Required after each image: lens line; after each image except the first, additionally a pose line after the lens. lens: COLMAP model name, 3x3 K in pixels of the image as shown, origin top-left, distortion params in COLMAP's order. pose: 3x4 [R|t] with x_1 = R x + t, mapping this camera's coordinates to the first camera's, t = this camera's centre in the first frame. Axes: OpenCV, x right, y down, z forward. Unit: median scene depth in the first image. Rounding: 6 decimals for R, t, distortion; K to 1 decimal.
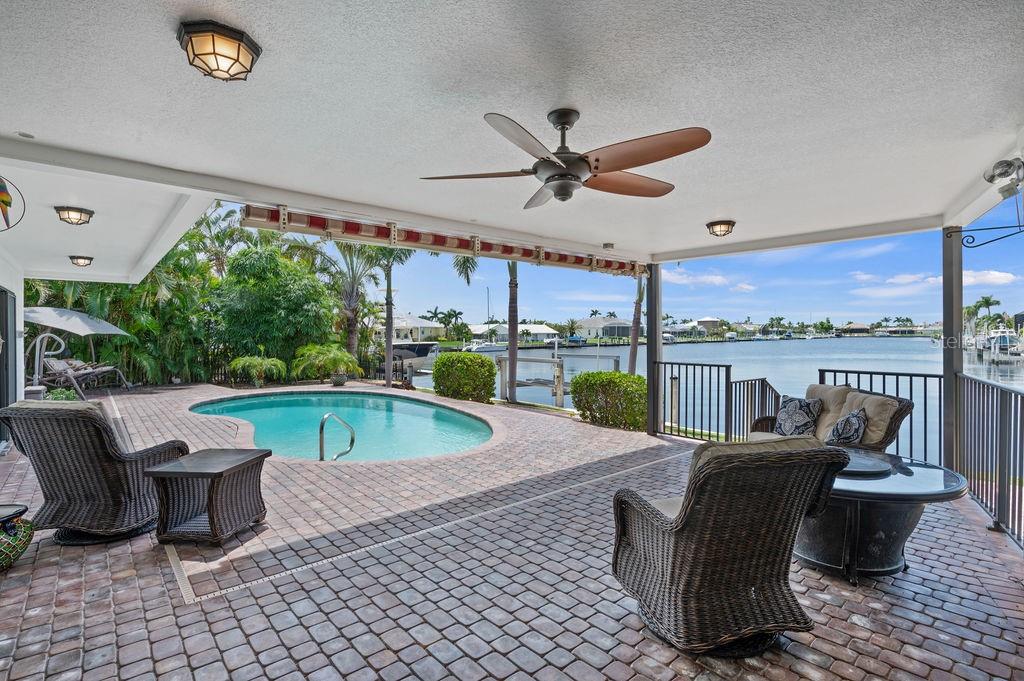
lens RADIAL K [[496.9, 0, 512.0], [0, 496.9, 340.5], [0, 0, 1]] dist [-0.000075, -0.000039]
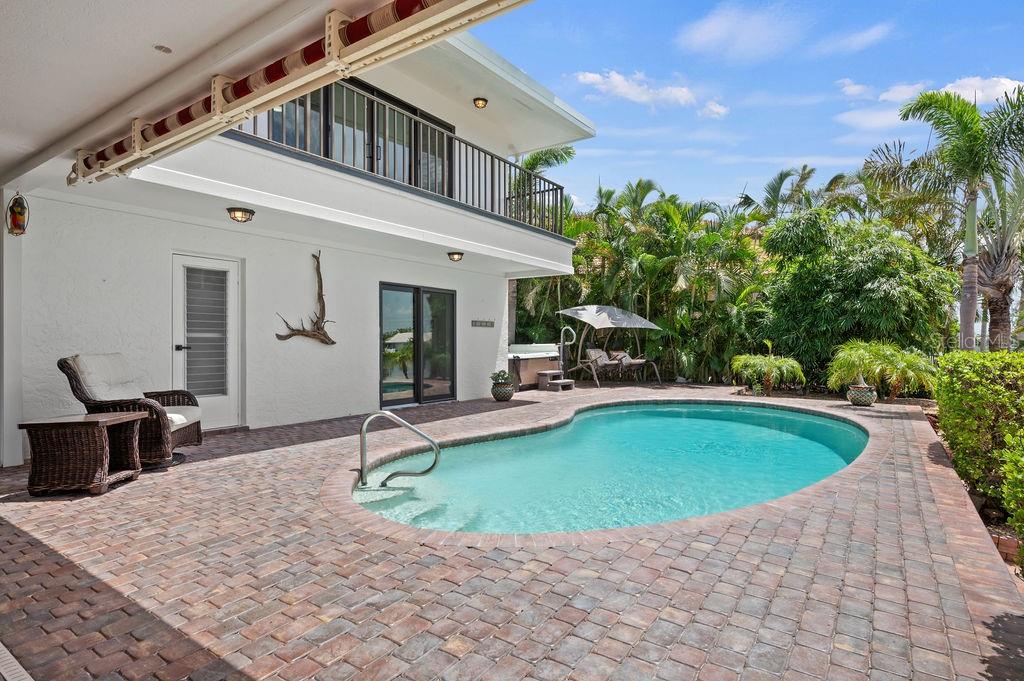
lens RADIAL K [[533.5, 0, 512.0], [0, 533.5, 340.5], [0, 0, 1]] dist [-0.000075, -0.000061]
pose [[0.255124, 0.002539, -0.966905, 0.191008], [-0.015010, 0.999886, -0.001335, 0.017417], [0.966792, 0.014854, 0.255133, 0.421798]]
